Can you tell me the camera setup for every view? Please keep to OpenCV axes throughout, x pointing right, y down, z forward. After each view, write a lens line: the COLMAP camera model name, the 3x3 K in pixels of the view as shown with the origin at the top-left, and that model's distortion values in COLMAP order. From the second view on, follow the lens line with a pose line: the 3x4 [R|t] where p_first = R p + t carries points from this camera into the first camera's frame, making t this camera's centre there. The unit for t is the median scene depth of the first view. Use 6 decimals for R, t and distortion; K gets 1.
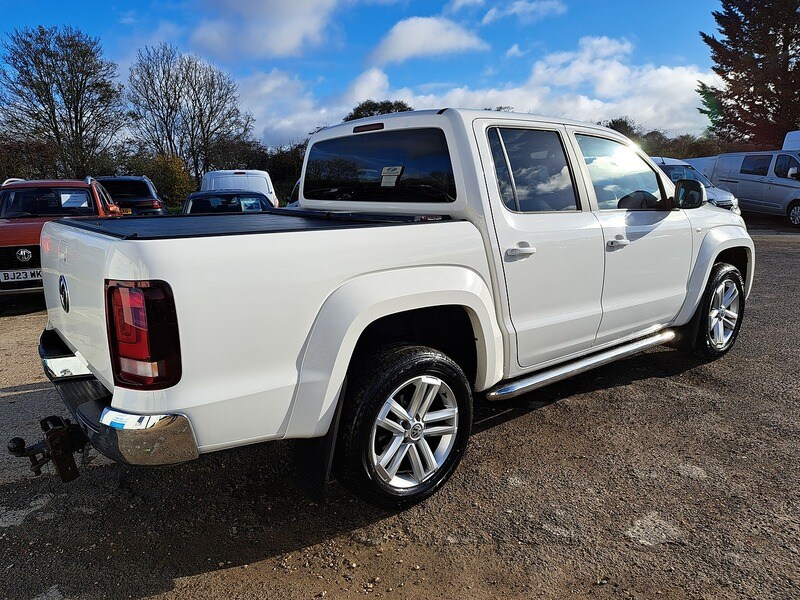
lens RADIAL K [[574.6, 0, 385.6], [0, 574.6, 297.8], [0, 0, 1]] dist [0.066097, -0.070603]
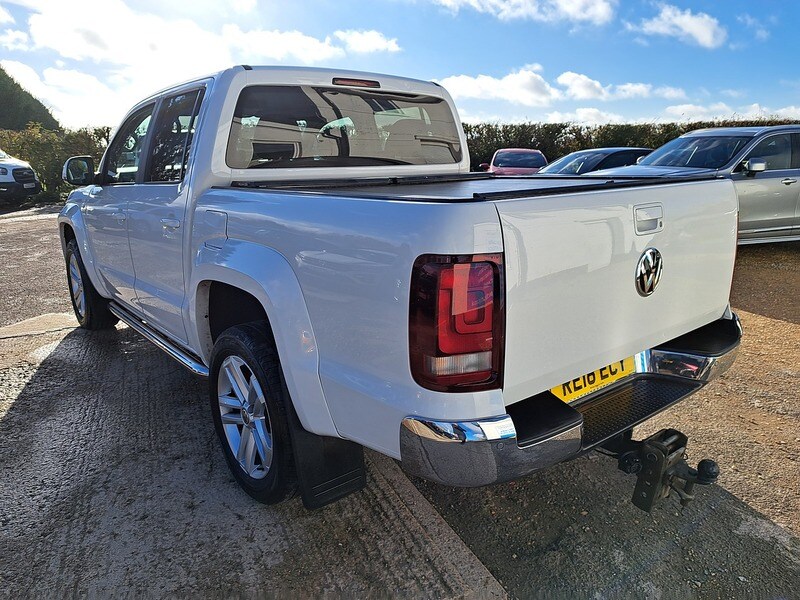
lens RADIAL K [[584.4, 0, 406.2], [0, 584.4, 299.4], [0, 0, 1]] dist [0.052079, -0.060759]
pose [[-0.022617, -0.217822, 0.975726, -0.785530], [0.213459, 0.952418, 0.217567, -0.125255], [-0.976690, 0.213198, 0.024955, 0.775879]]
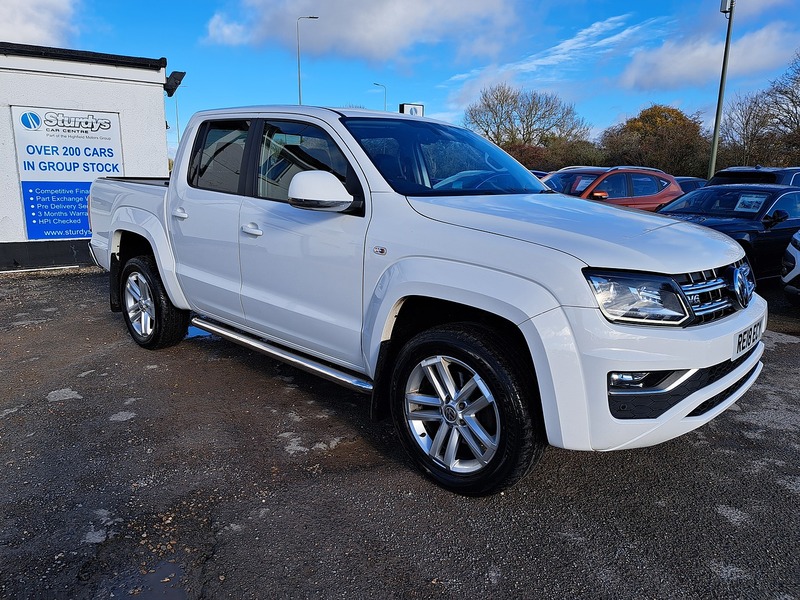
lens RADIAL K [[575.7, 0, 394.3], [0, 575.7, 296.6], [0, 0, 1]] dist [0.060959, -0.058762]
pose [[0.155319, 0.234459, -0.959638, 1.153963], [-0.225189, 0.954254, 0.196696, -0.194734], [0.961856, 0.185549, 0.201011, 0.858125]]
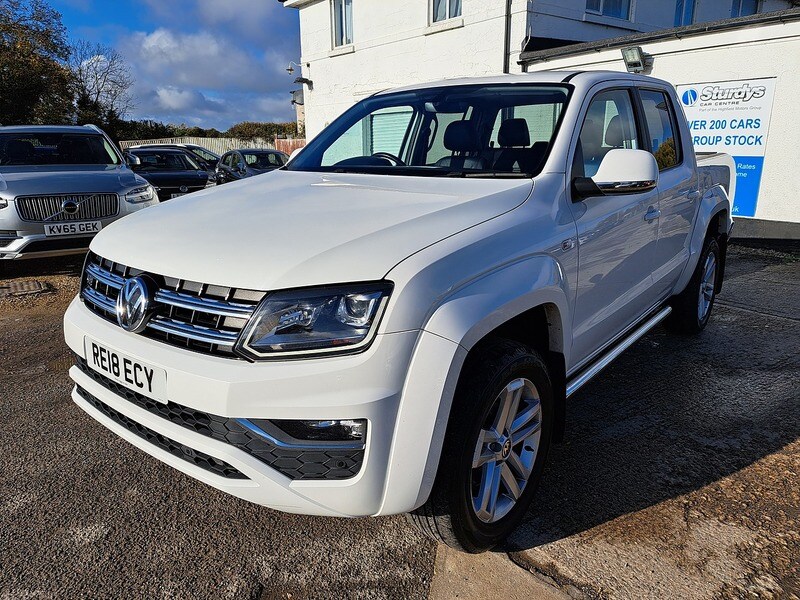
lens RADIAL K [[575.7, 0, 394.3], [0, 575.7, 296.6], [0, 0, 1]] dist [0.060959, -0.058762]
pose [[-0.972102, 0.093783, -0.214996, 0.529391], [-0.014418, 0.890967, 0.453839, -0.377676], [0.234117, 0.444278, -0.864758, 1.755391]]
